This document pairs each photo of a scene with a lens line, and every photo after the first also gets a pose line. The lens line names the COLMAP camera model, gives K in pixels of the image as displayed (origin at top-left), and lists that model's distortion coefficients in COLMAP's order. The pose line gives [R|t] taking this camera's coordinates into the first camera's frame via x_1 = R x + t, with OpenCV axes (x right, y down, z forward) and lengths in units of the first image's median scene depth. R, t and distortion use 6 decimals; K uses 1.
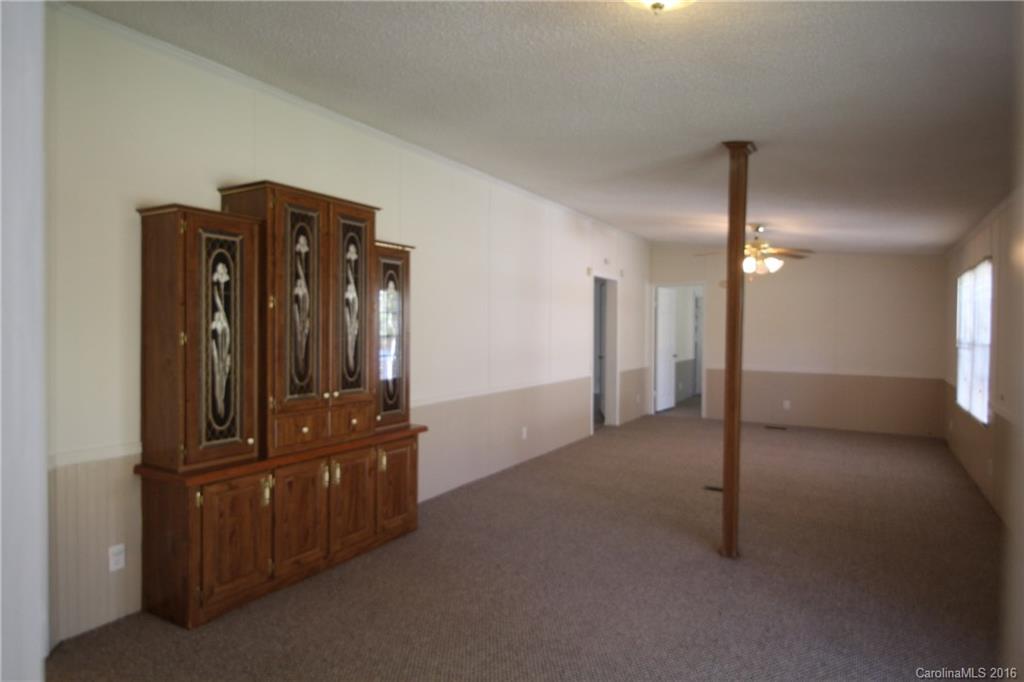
lens RADIAL K [[602.3, 0, 513.7], [0, 602.3, 336.5], [0, 0, 1]] dist [-0.000779, -0.000237]
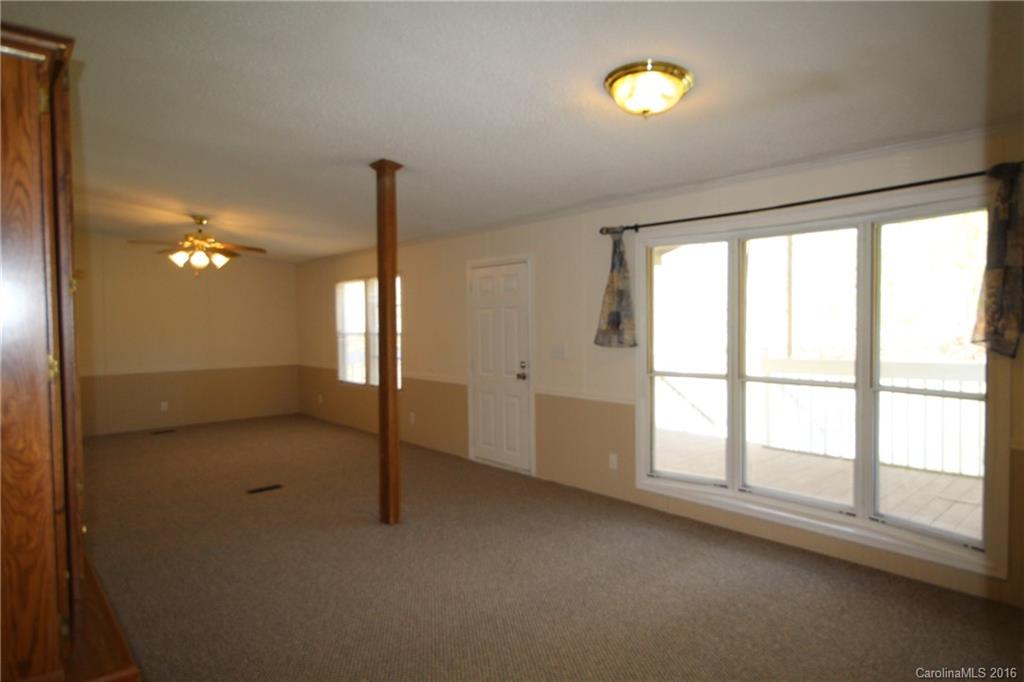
lens RADIAL K [[602.3, 0, 513.7], [0, 602.3, 336.5], [0, 0, 1]] dist [-0.000779, -0.000237]
pose [[0.260723, -0.039260, 0.964615, -0.396193], [0.030963, 0.998999, 0.032291, -0.012180], [-0.964917, 0.021449, 0.261678, 0.280464]]
